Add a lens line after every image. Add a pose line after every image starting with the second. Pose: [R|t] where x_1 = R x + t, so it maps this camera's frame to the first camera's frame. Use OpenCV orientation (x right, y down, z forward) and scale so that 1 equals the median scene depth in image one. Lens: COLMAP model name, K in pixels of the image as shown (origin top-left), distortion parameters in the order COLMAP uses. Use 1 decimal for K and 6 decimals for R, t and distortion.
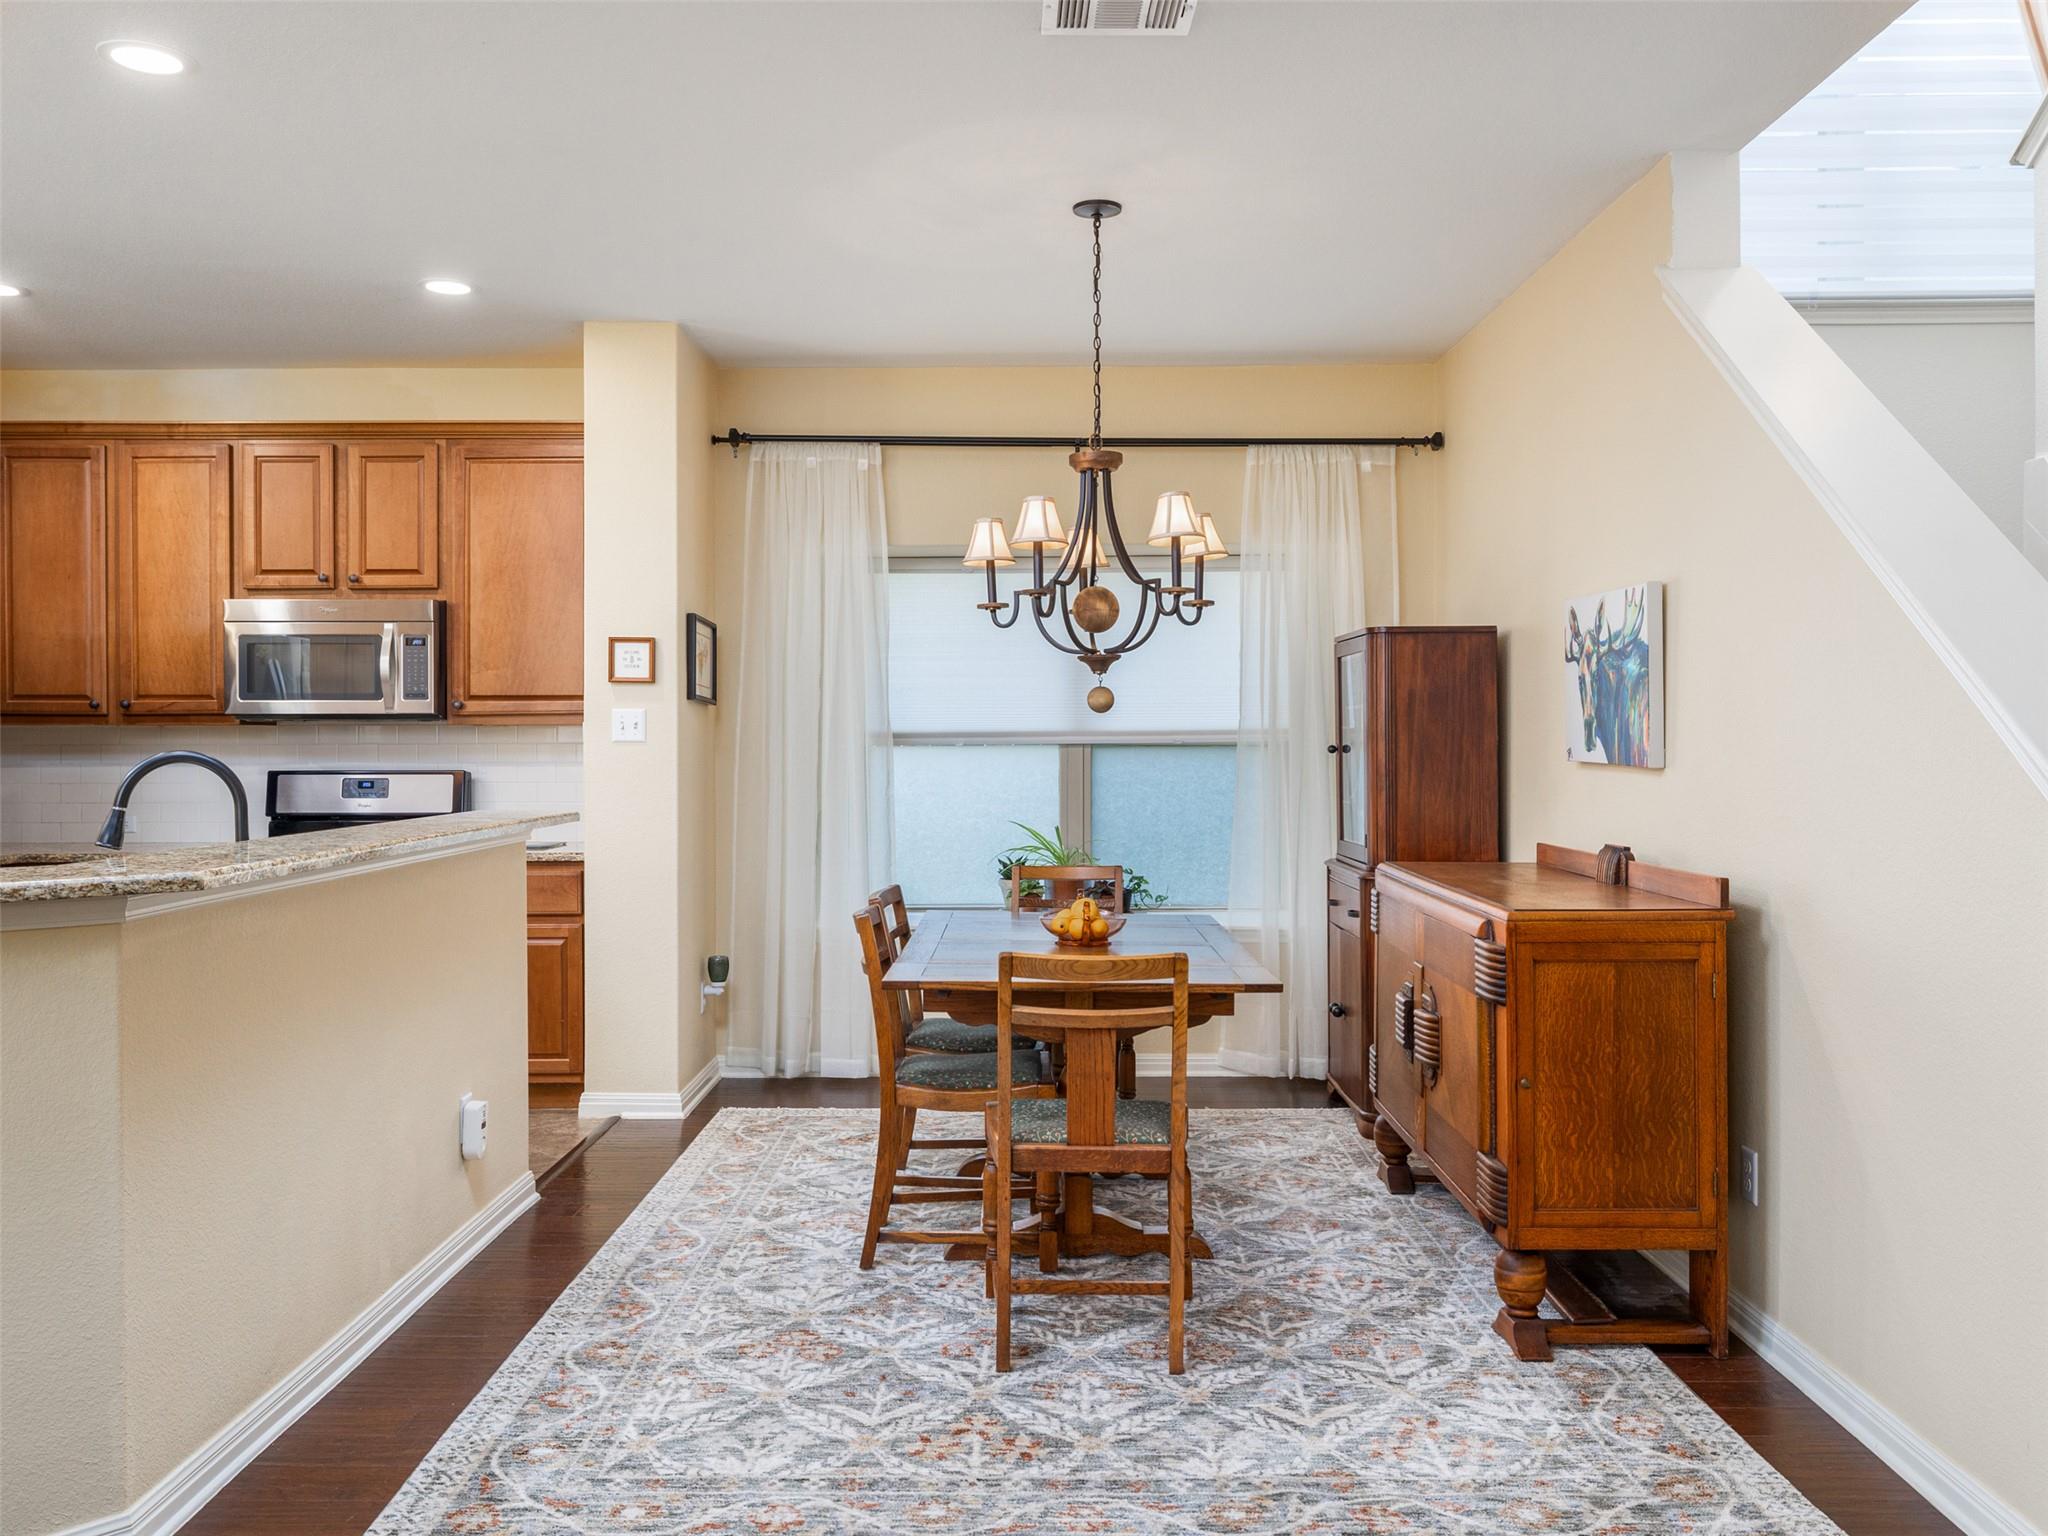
lens RADIAL K [[1605.1, 0, 1015.2], [0, 1605.1, 762.7], [0, 0, 1]] dist [-0.002180, 0.007575]
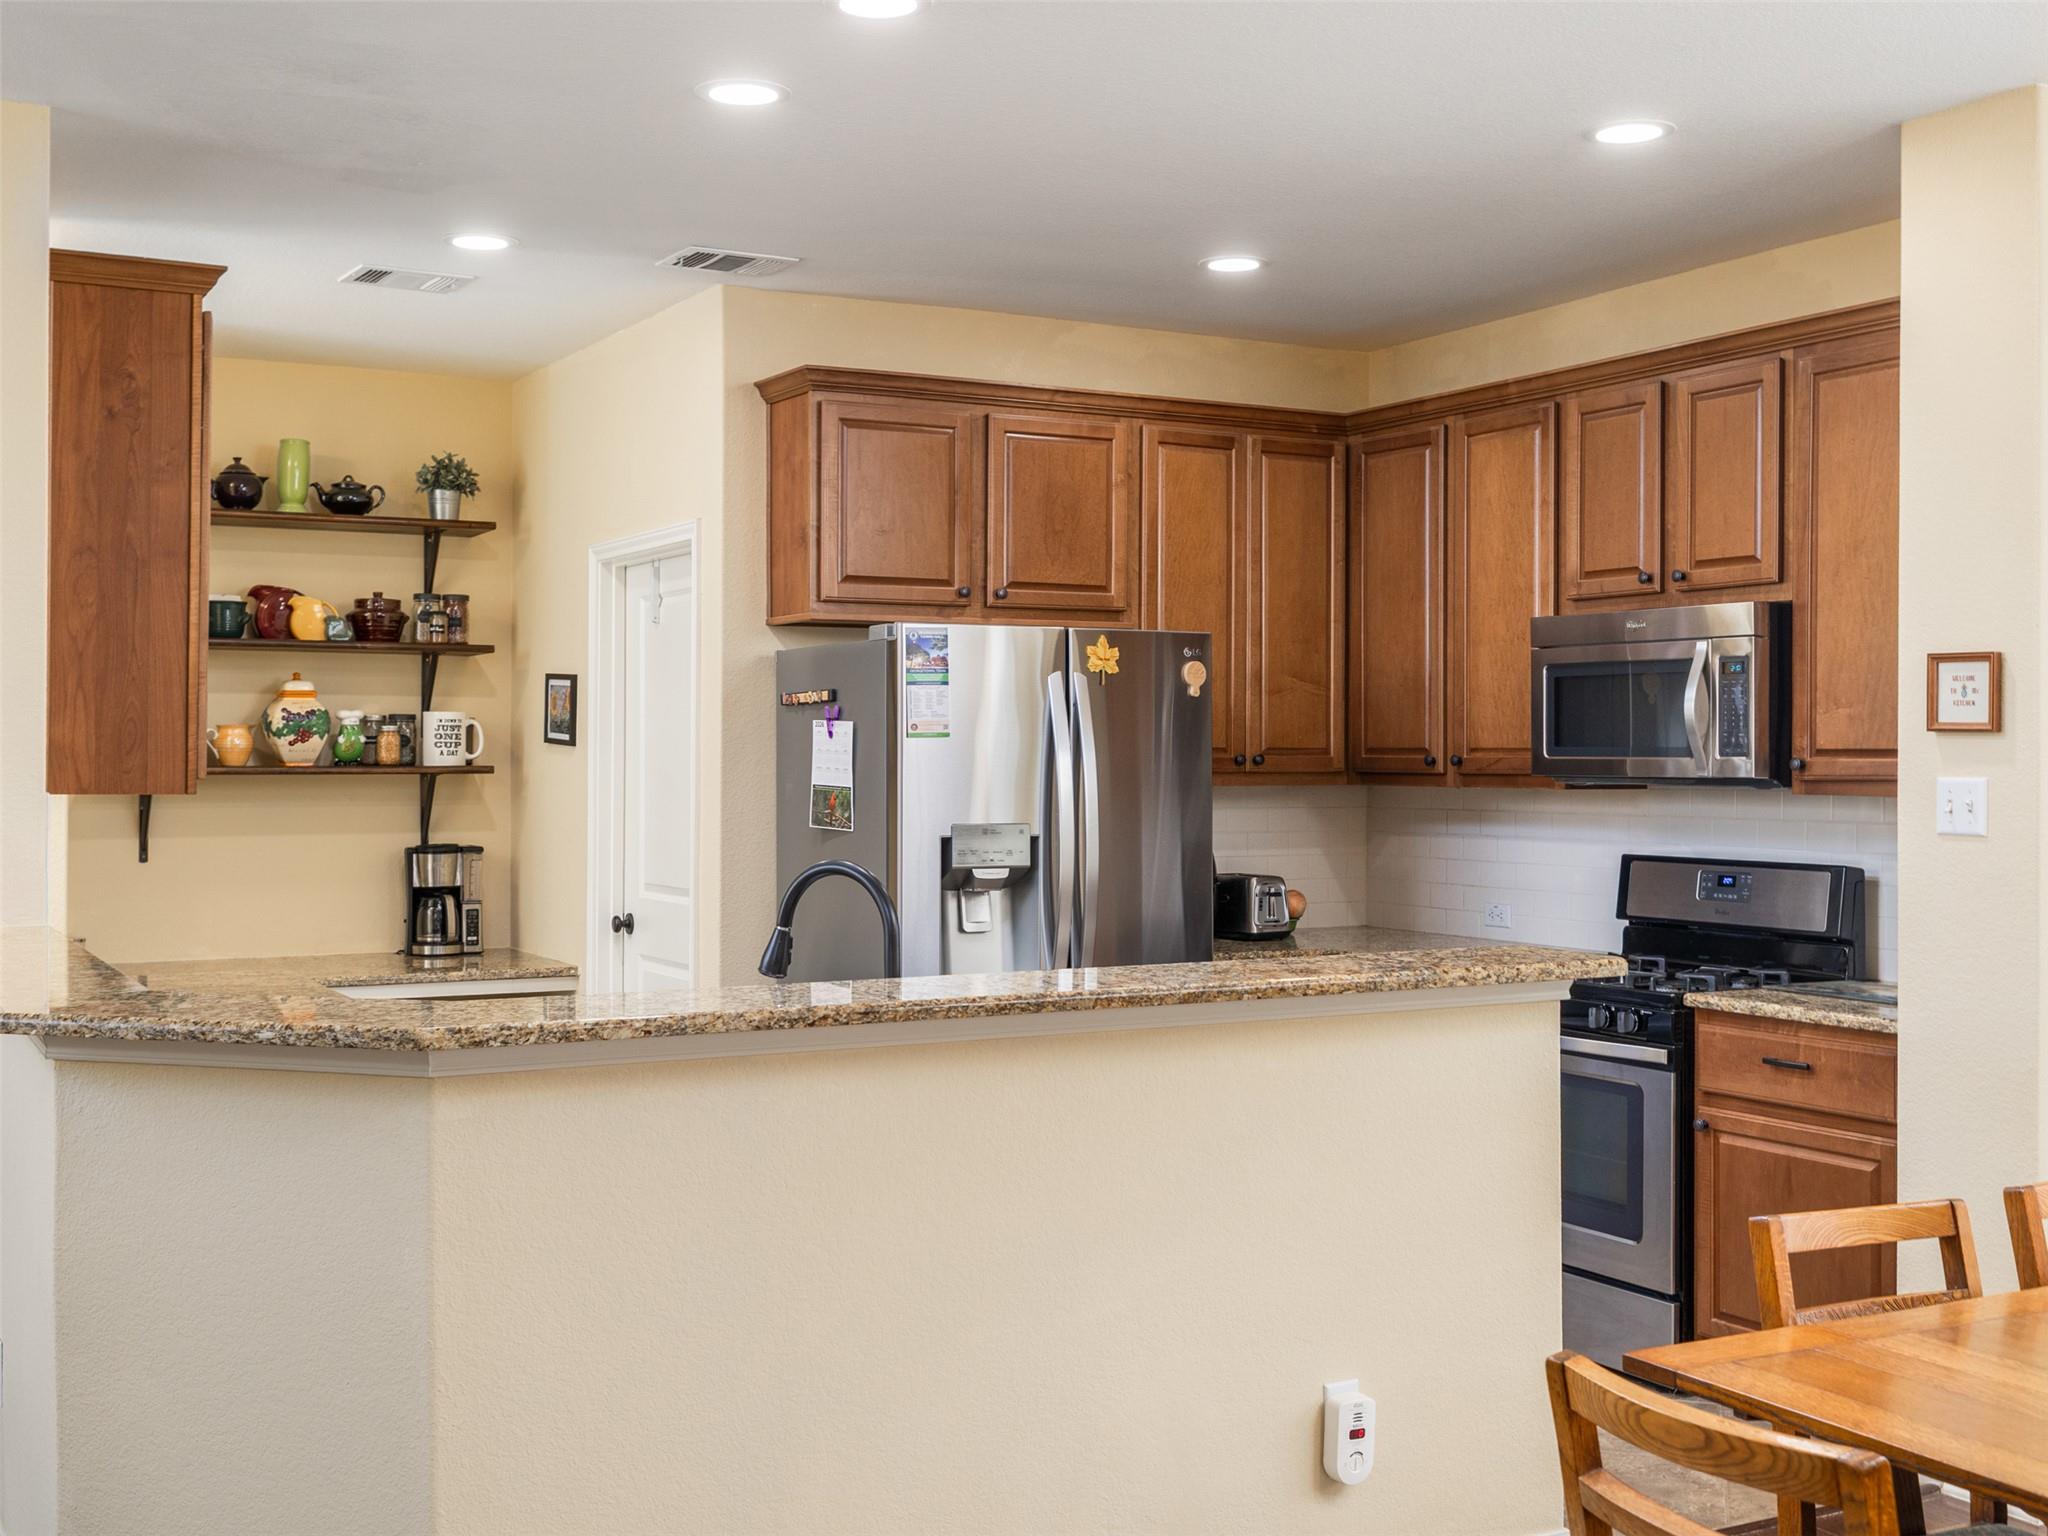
lens RADIAL K [[2265.1, 0, 999.7], [0, 2265.1, 735.8], [0, 0, 1]] dist [-0.020220, 0.000000]
pose [[0.482601, -0.004070, -0.875831, 0.281229], [-0.015976, 0.999782, -0.013449, -0.030149], [0.875695, 0.020483, 0.482430, 0.292975]]
